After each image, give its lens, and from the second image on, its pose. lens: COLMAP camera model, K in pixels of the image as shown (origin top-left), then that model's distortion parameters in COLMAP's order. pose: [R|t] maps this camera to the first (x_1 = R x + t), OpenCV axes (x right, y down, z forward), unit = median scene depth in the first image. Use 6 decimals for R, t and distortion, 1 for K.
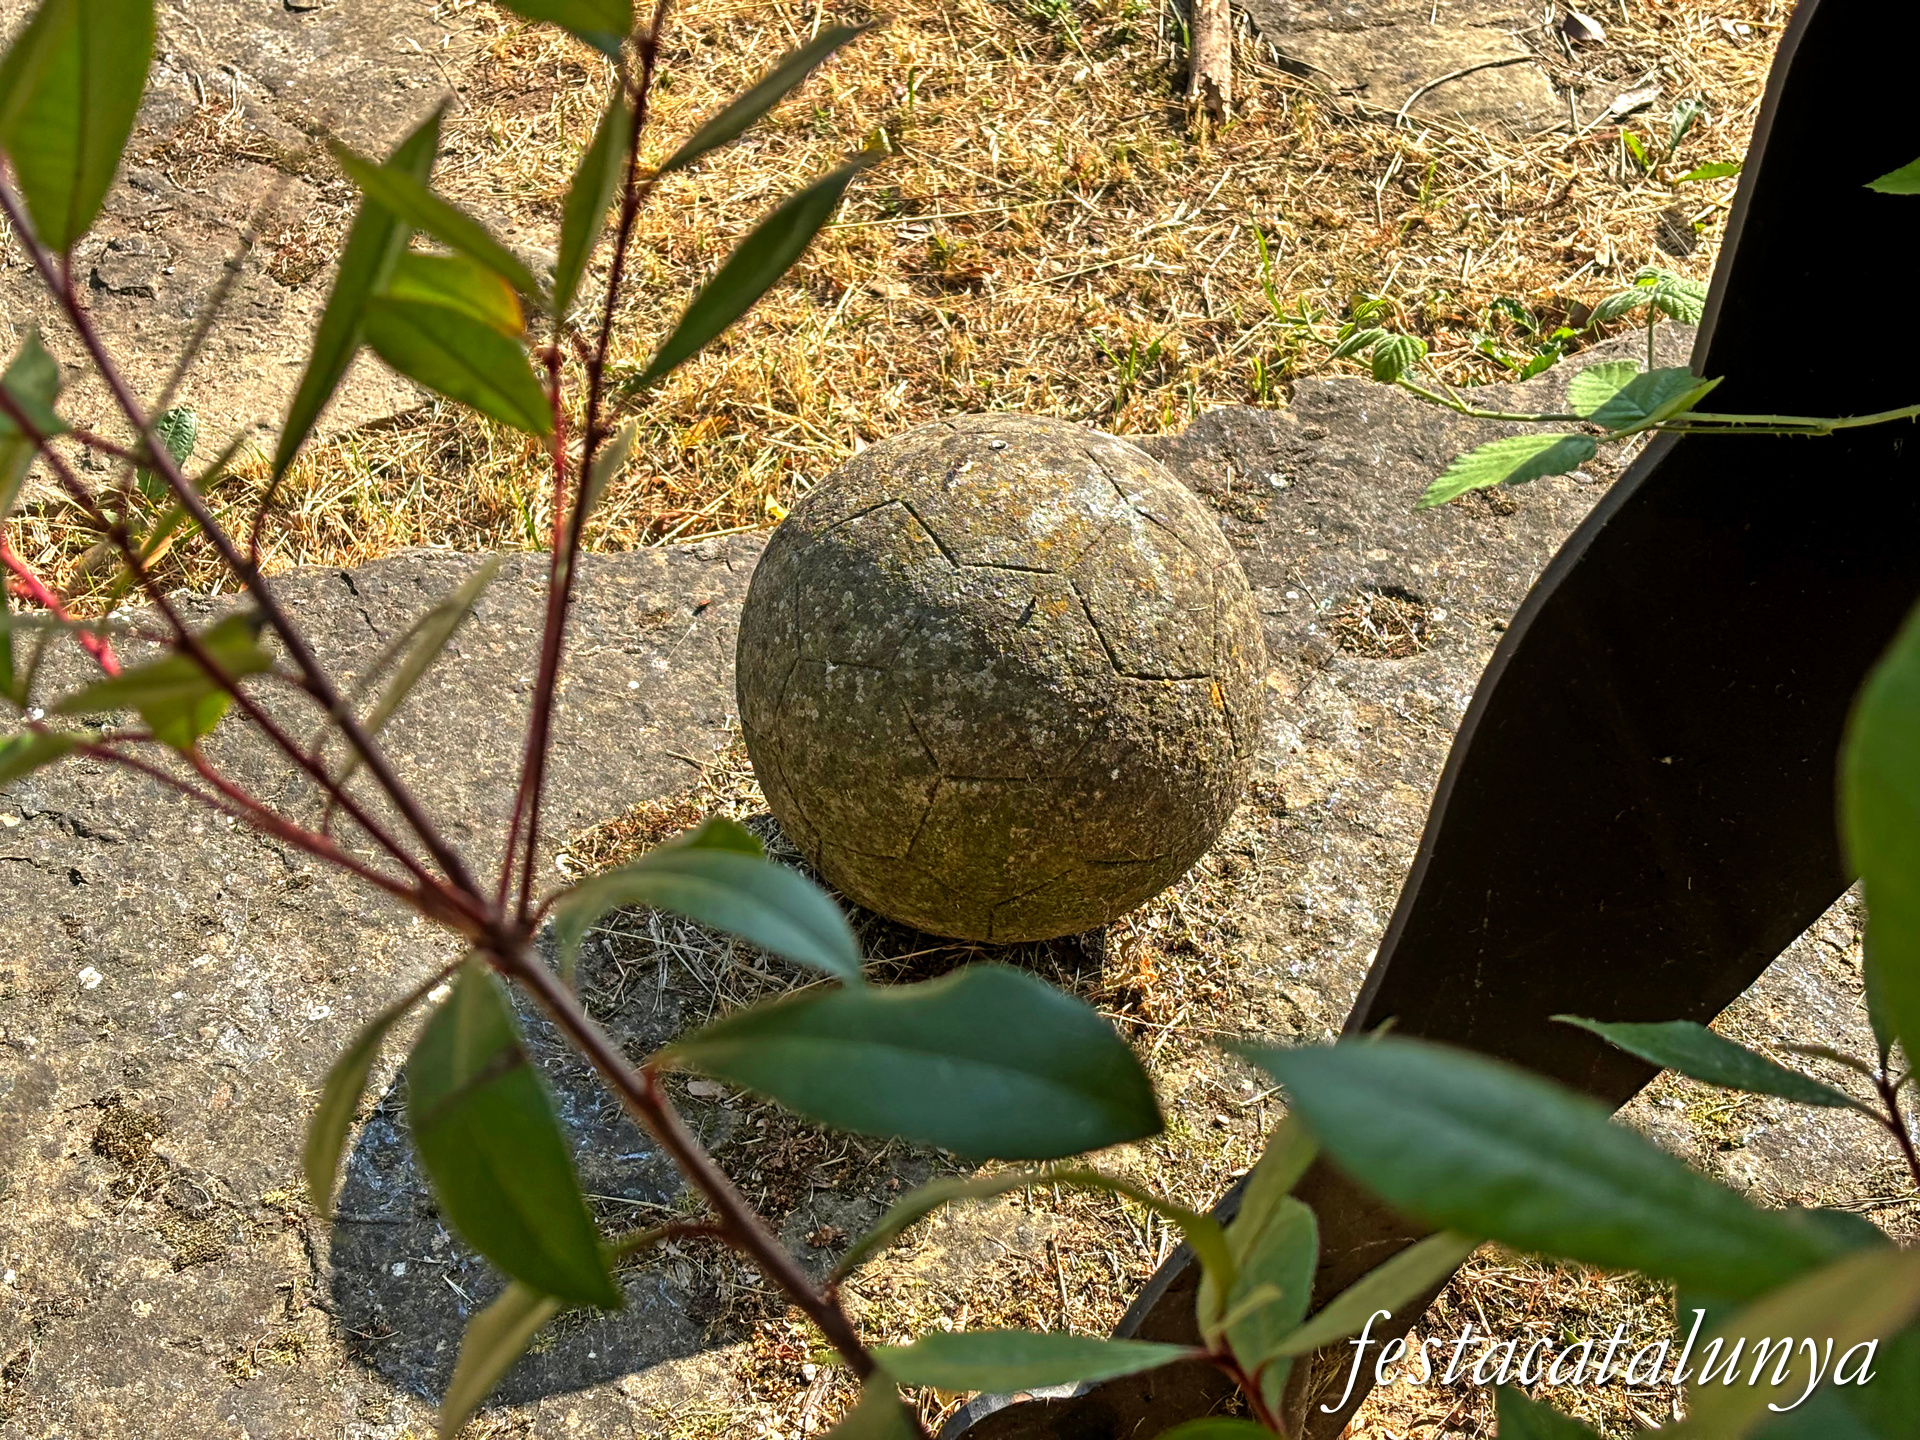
lens RADIAL K [[2909.0, 0, 960.5], [0, 2909.0, 720.1], [0, 0, 1]] dist [-0.009050, 0.000000]
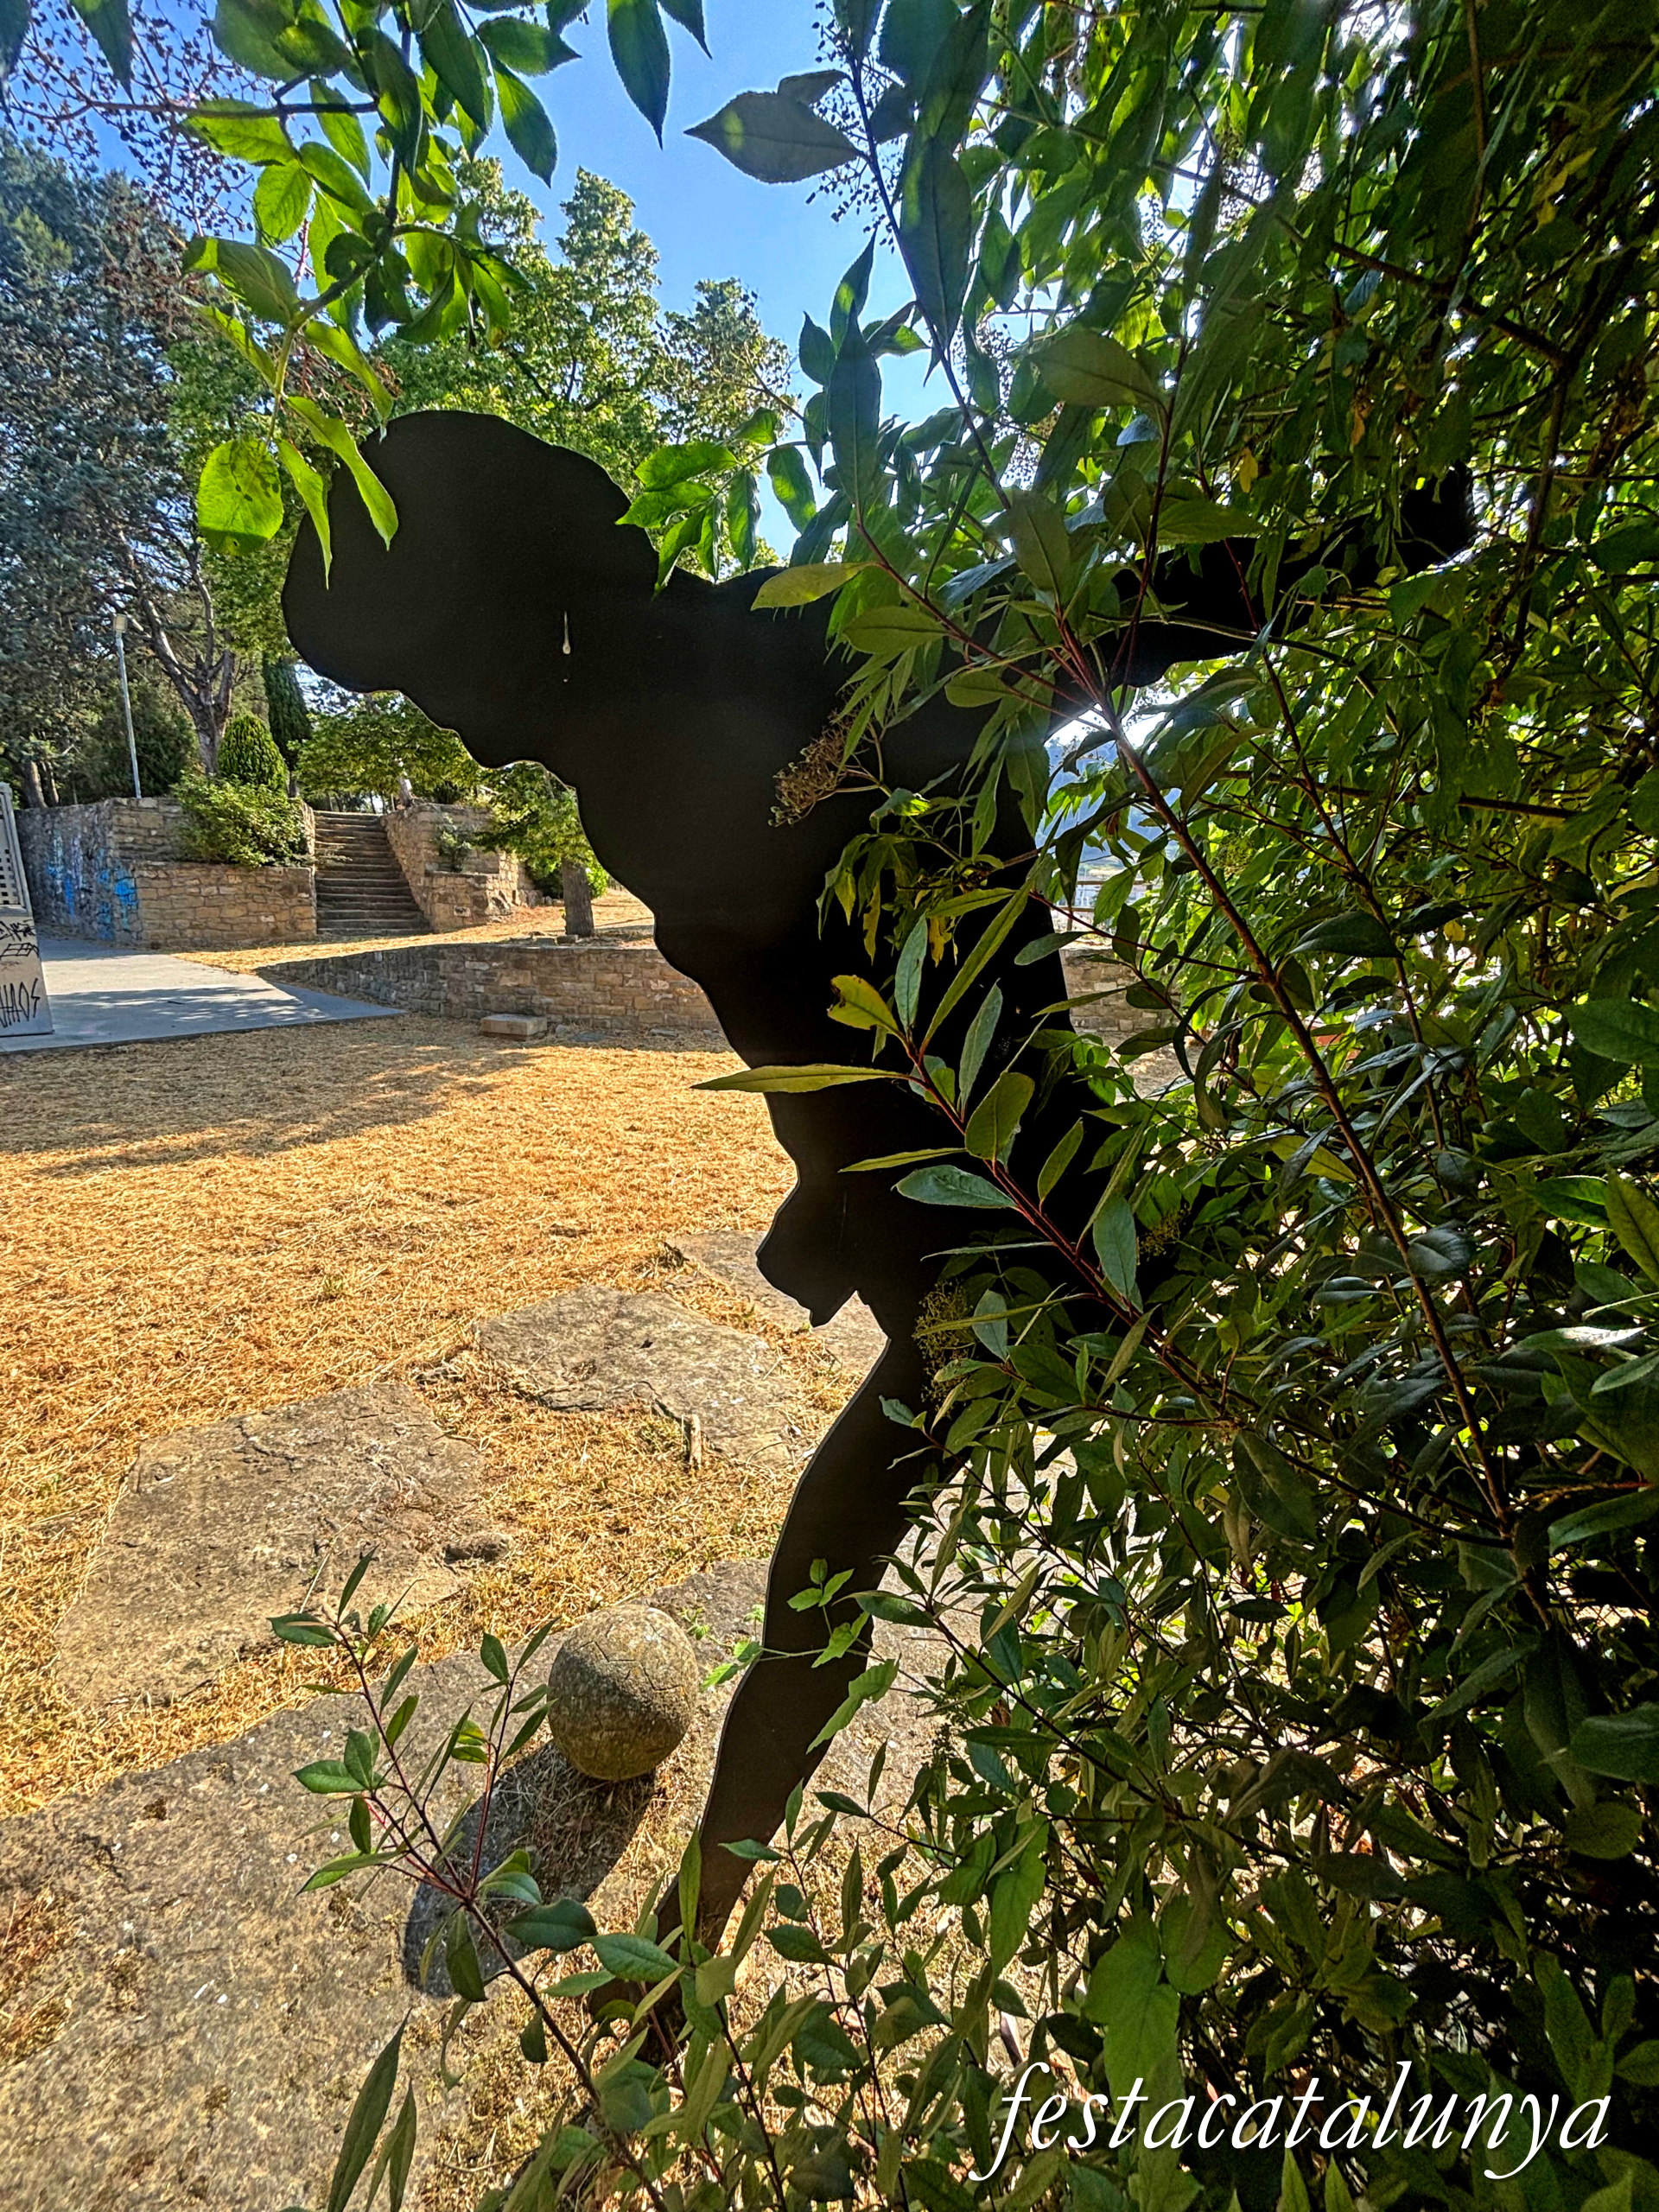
lens RADIAL K [[889.7, 0, 821.1], [0, 889.7, 1104.6], [0, 0, 1]] dist [0.000369, 0.000273]
pose [[0.981478, -0.005207, 0.191506, 0.035072], [0.096221, 0.877797, -0.469270, -0.080828], [-0.165660, 0.479005, 0.862039, -0.248667]]
